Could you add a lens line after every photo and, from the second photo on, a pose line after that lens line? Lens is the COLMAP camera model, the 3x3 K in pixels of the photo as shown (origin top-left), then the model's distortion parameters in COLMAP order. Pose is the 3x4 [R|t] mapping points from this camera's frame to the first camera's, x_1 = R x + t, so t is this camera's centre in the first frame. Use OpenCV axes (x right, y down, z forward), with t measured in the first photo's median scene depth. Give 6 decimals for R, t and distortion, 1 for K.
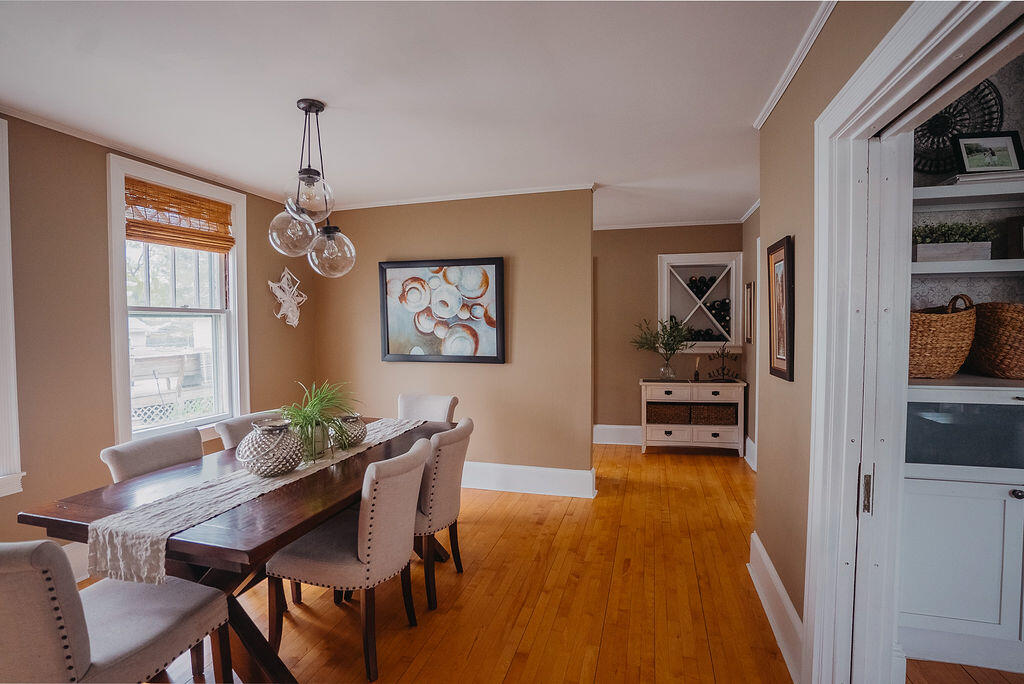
lens RADIAL K [[501.3, 0, 509.8], [0, 501.3, 344.9], [0, 0, 1]] dist [-0.073739, 0.032806]
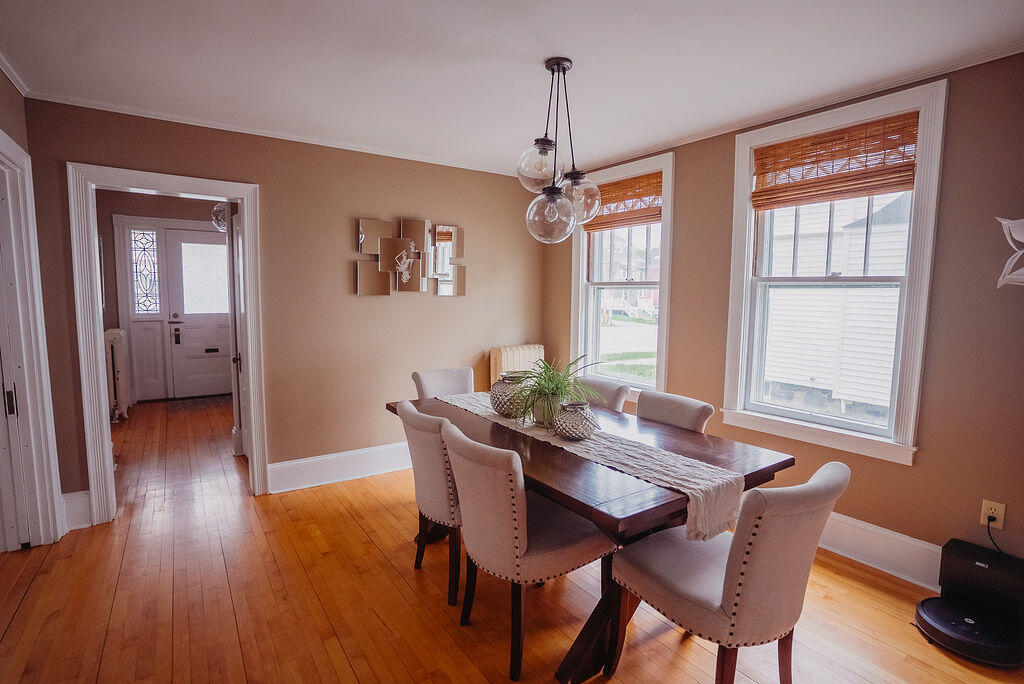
lens RADIAL K [[501.3, 0, 509.8], [0, 501.3, 344.9], [0, 0, 1]] dist [-0.073739, 0.032806]
pose [[-0.656891, 0.075305, -0.750215, 0.340074], [-0.035063, 0.990873, 0.130162, -0.058286], [0.753169, 0.111807, -0.648255, 1.321738]]
